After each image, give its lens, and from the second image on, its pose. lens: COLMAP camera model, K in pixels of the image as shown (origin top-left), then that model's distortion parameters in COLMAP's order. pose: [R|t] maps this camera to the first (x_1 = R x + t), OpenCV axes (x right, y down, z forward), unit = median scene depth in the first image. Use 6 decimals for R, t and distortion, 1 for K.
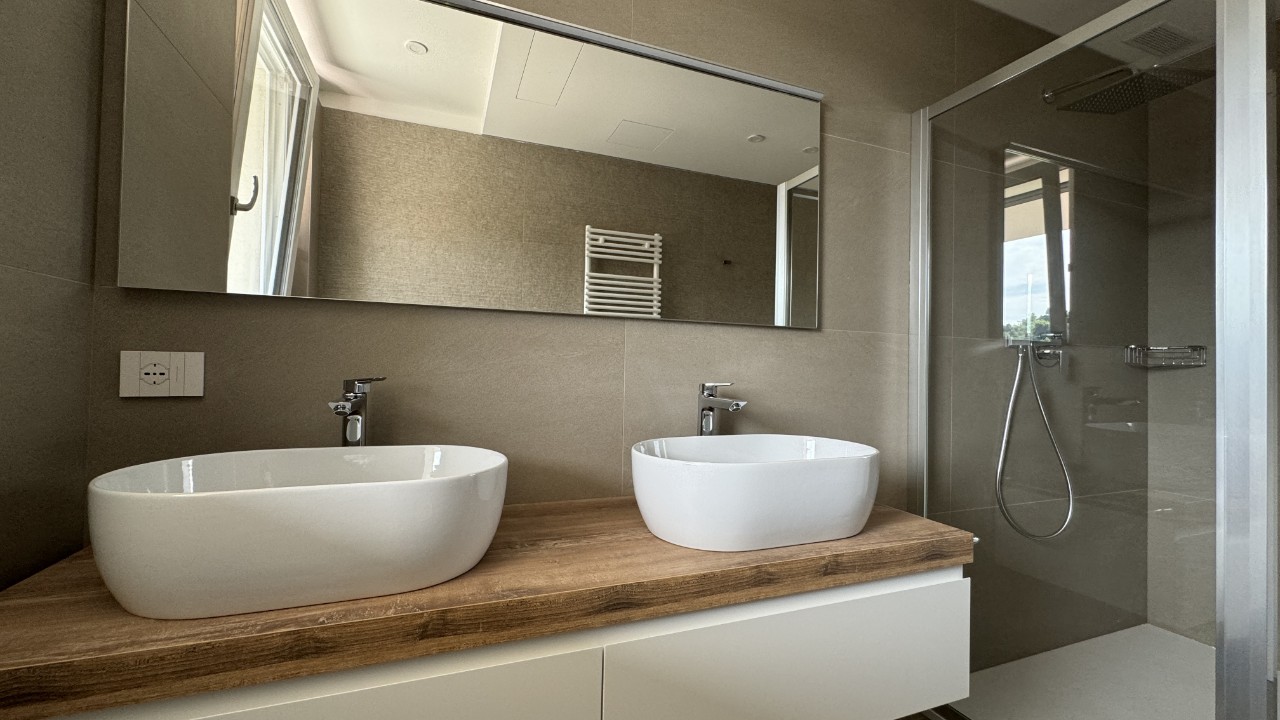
lens RADIAL K [[511.0, 0, 638.9], [0, 511.0, 360.5], [0, 0, 1]] dist [-0.002554, 0.000489]
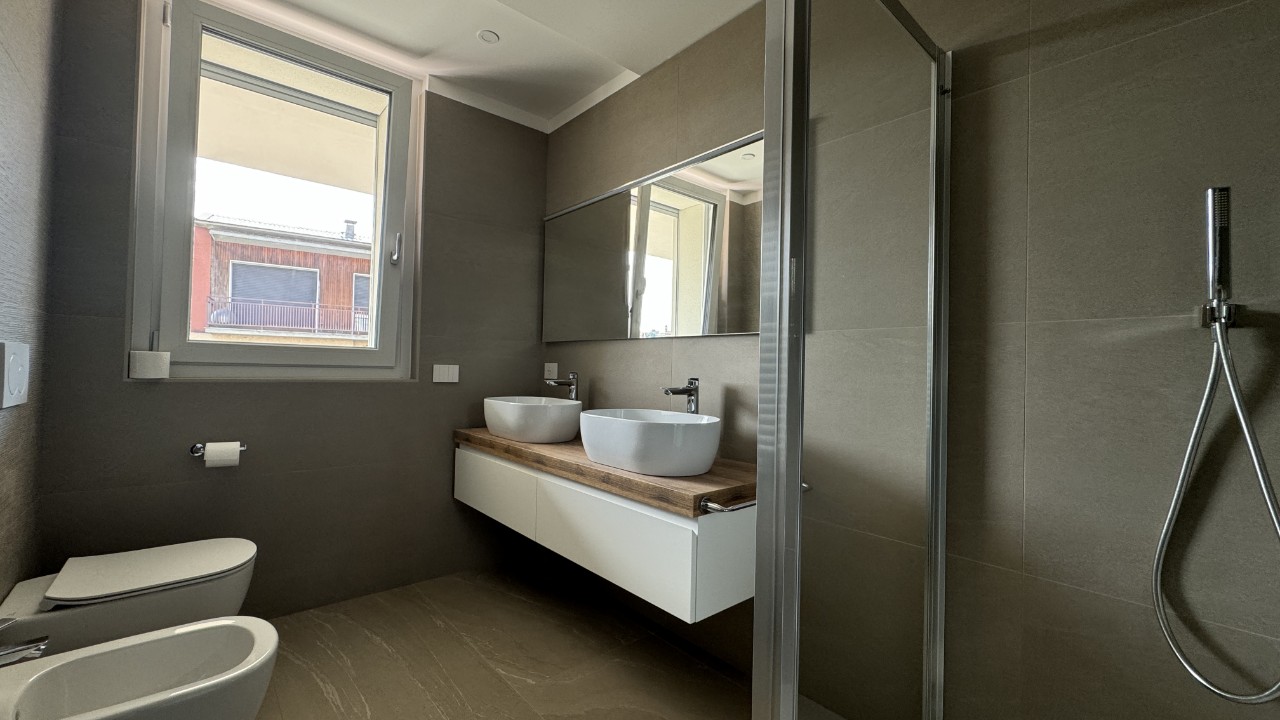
lens RADIAL K [[511.0, 0, 638.9], [0, 511.0, 360.5], [0, 0, 1]] dist [-0.002554, 0.000489]
pose [[0.345036, -0.024795, -0.938262, 1.115996], [0.000010, 0.999651, -0.026413, 0.025102], [0.938589, 0.009104, 0.344916, 0.270274]]
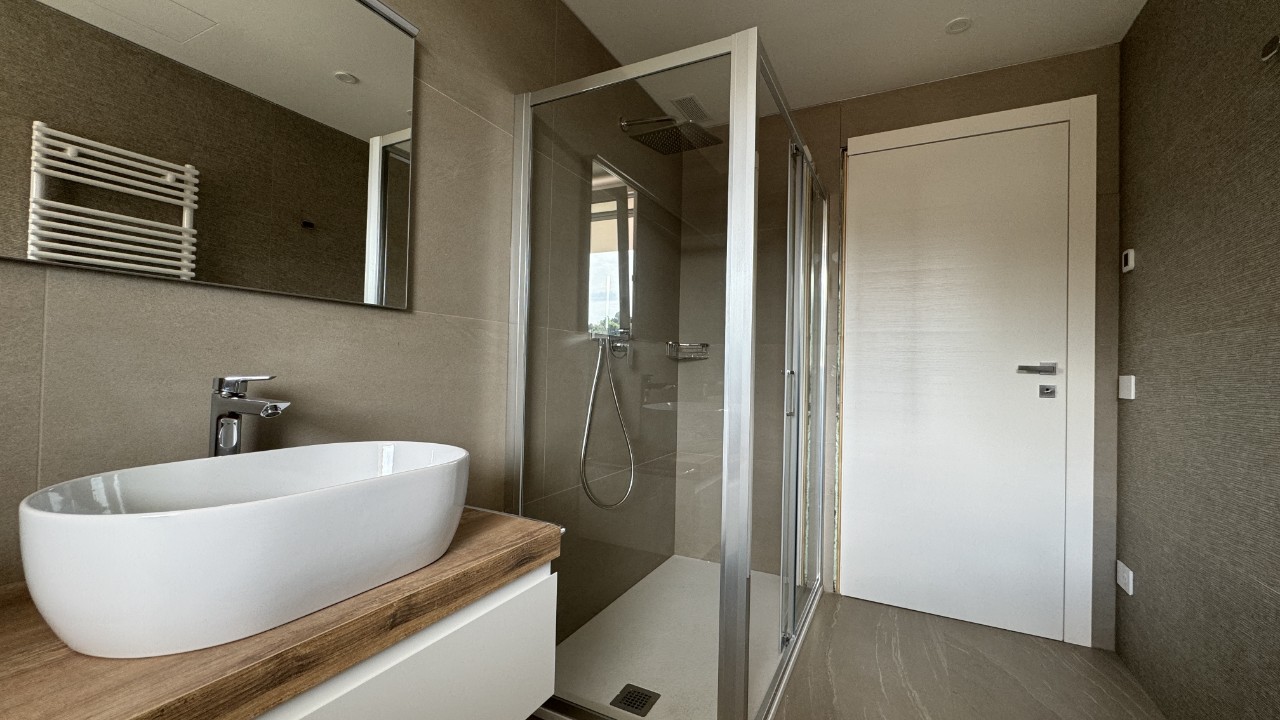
lens RADIAL K [[511.0, 0, 638.9], [0, 511.0, 360.5], [0, 0, 1]] dist [-0.002554, 0.000489]
pose [[0.751142, 0.005939, 0.660114, 0.073327], [-0.018768, 0.999747, 0.012362, 0.003332], [-0.659874, -0.021674, 0.751064, 0.105428]]
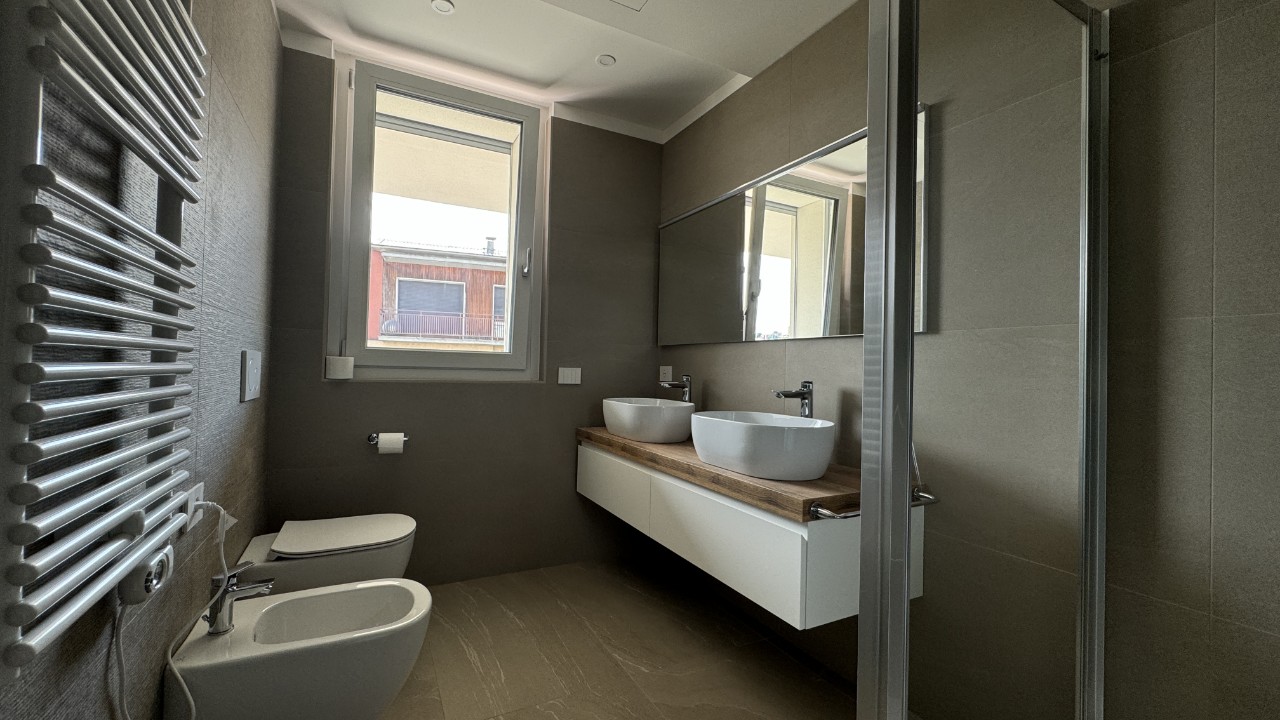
lens RADIAL K [[511.0, 0, 638.9], [0, 511.0, 360.5], [0, 0, 1]] dist [-0.002554, 0.000489]
pose [[0.119585, -0.030964, -0.992341, 1.147885], [-0.004080, 0.999490, -0.031679, 0.025991], [0.992816, 0.007837, 0.119397, 0.281025]]
